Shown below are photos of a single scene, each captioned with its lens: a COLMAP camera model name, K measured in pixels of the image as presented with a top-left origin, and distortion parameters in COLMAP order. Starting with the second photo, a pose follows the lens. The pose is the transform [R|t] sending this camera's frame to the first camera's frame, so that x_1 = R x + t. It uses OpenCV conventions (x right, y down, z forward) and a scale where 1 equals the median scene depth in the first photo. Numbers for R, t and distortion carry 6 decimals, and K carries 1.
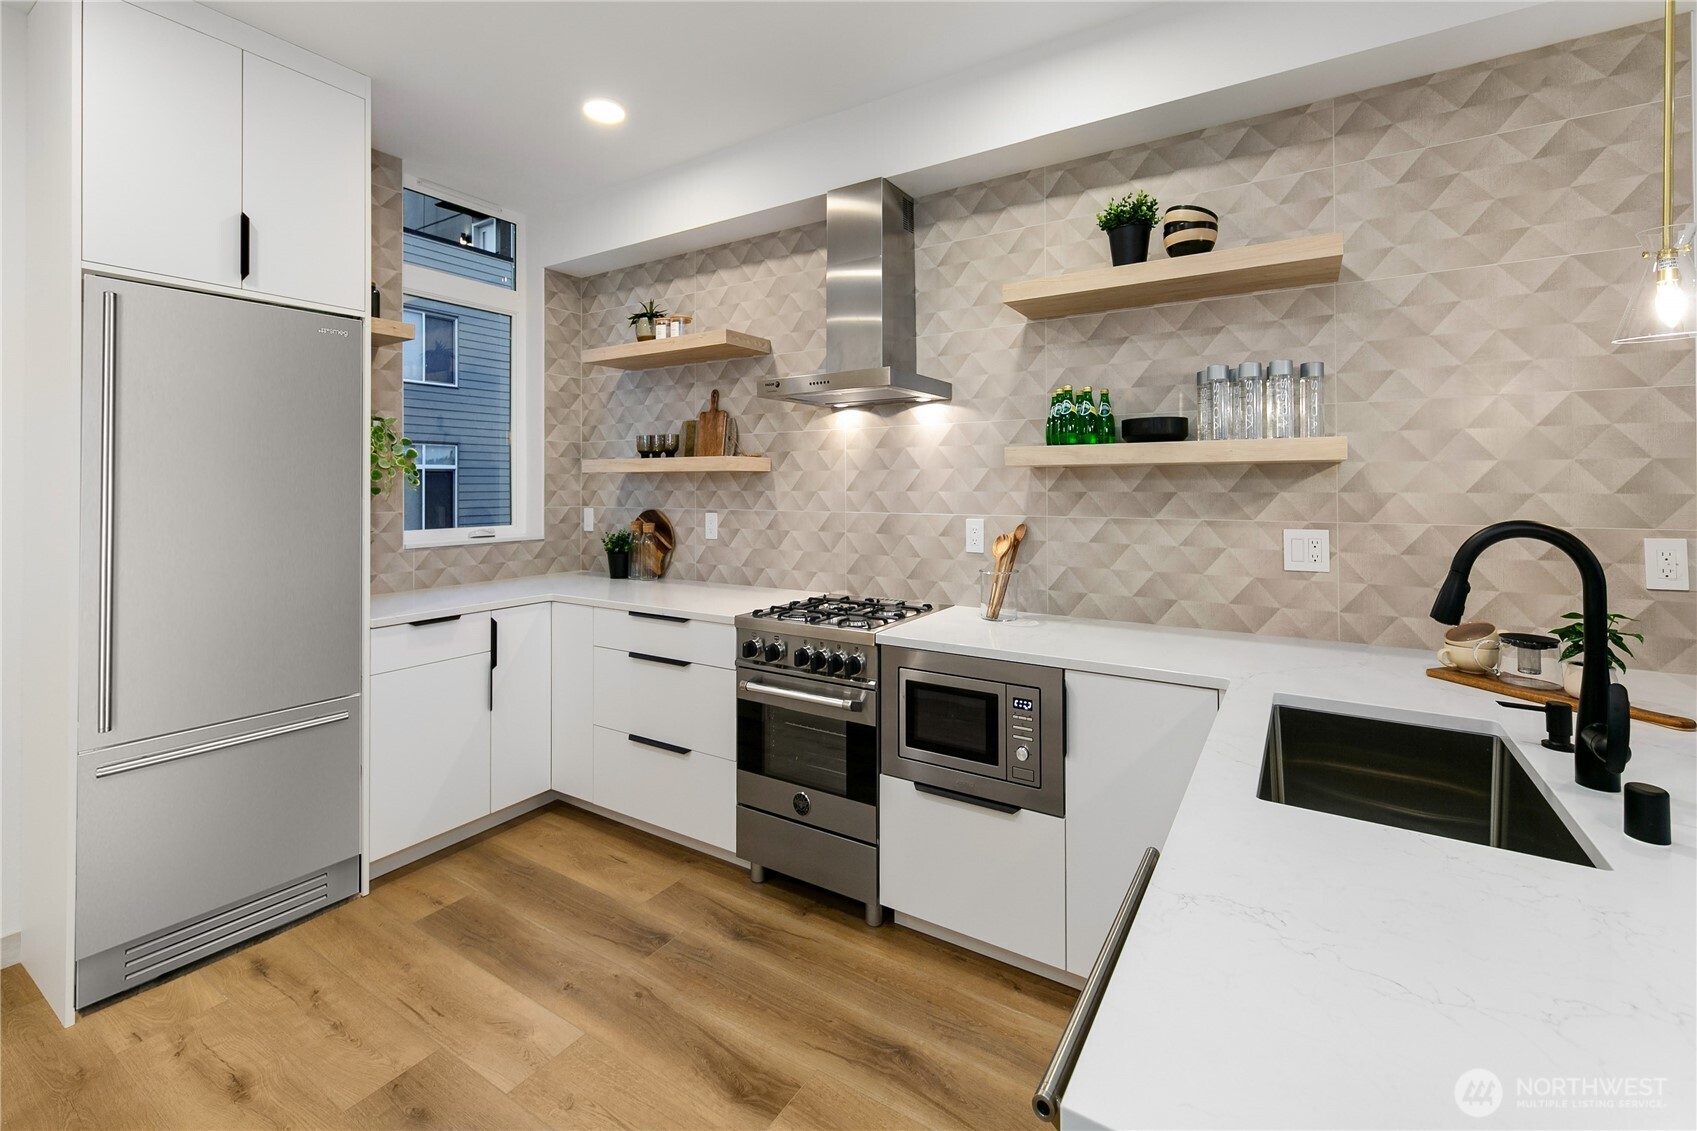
lens RADIAL K [[730.3, 0, 855.3], [0, 730.3, 469.2], [0, 0, 1]] dist [0.002659, -0.000176]
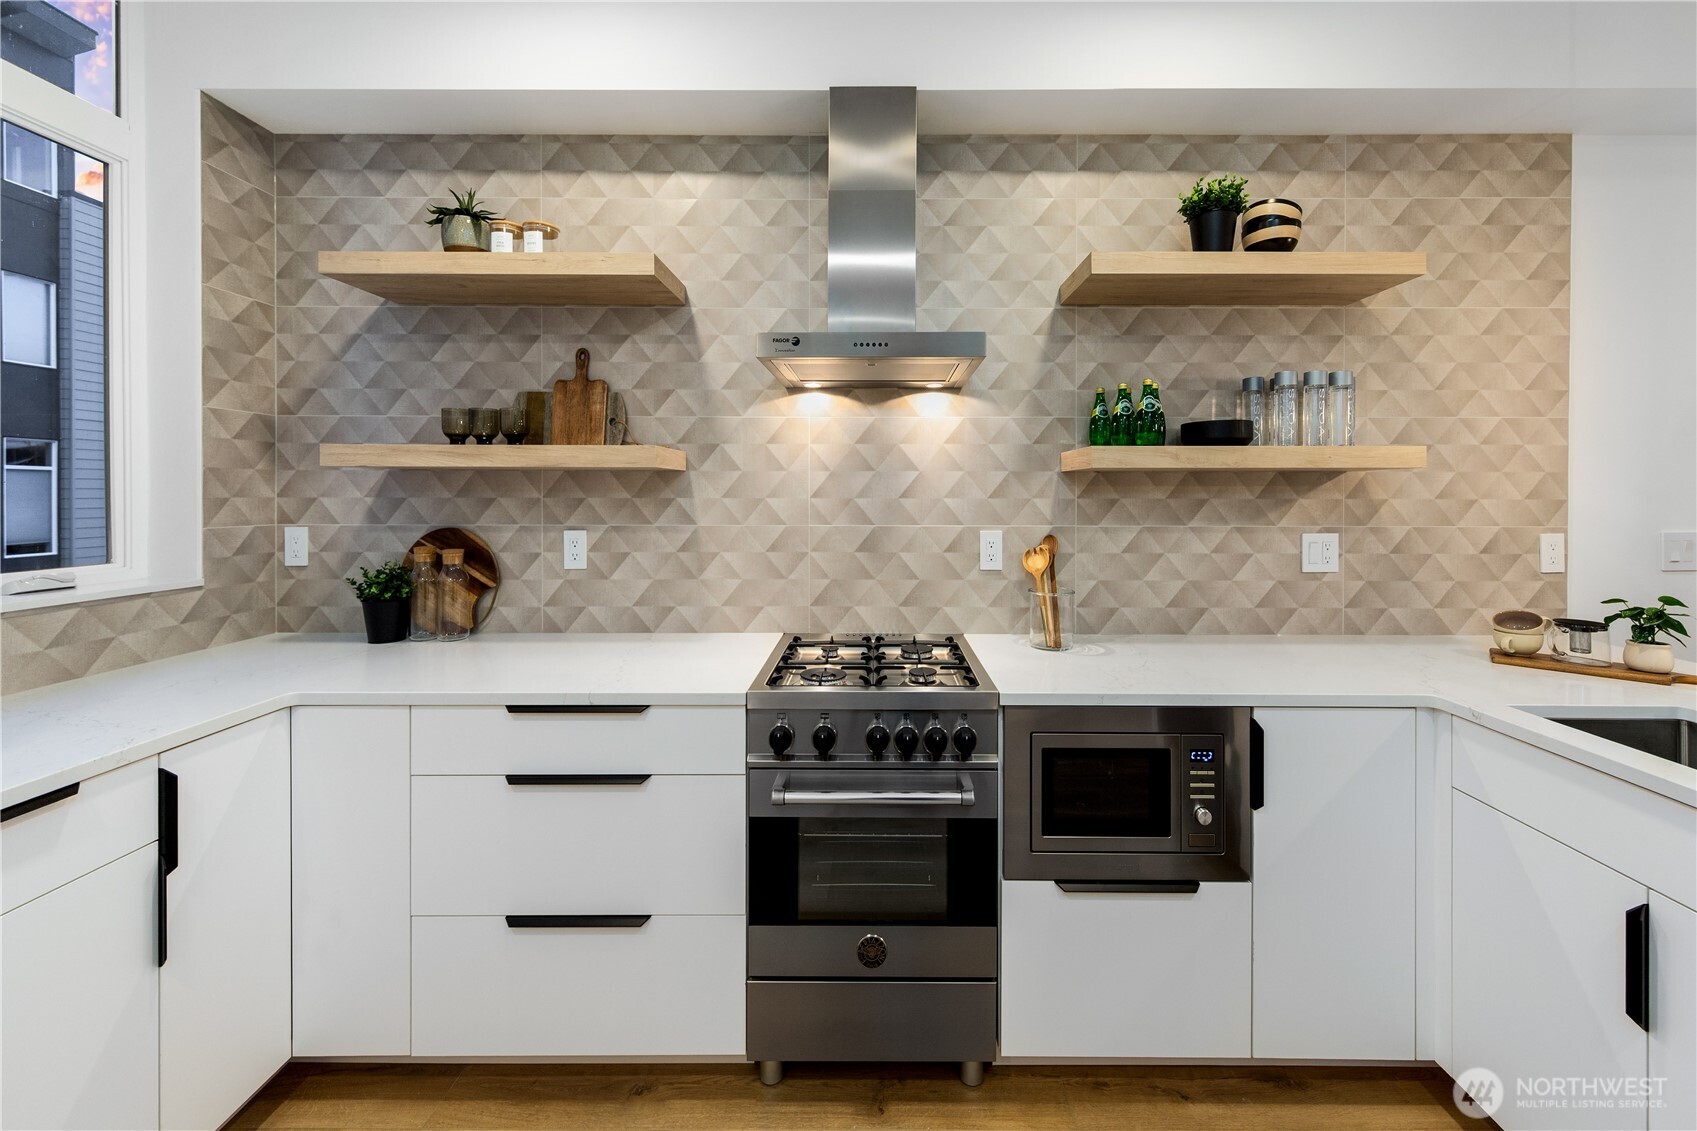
lens RADIAL K [[649.6, 0, 887.0], [0, 649.6, 492.6], [0, 0, 1]] dist [0.003322, -0.000158]
pose [[0.846528, 0.004751, 0.532323, -0.346530], [-0.015067, 0.999773, 0.015038, 0.014296], [-0.532131, -0.020750, 0.846408, 0.428255]]
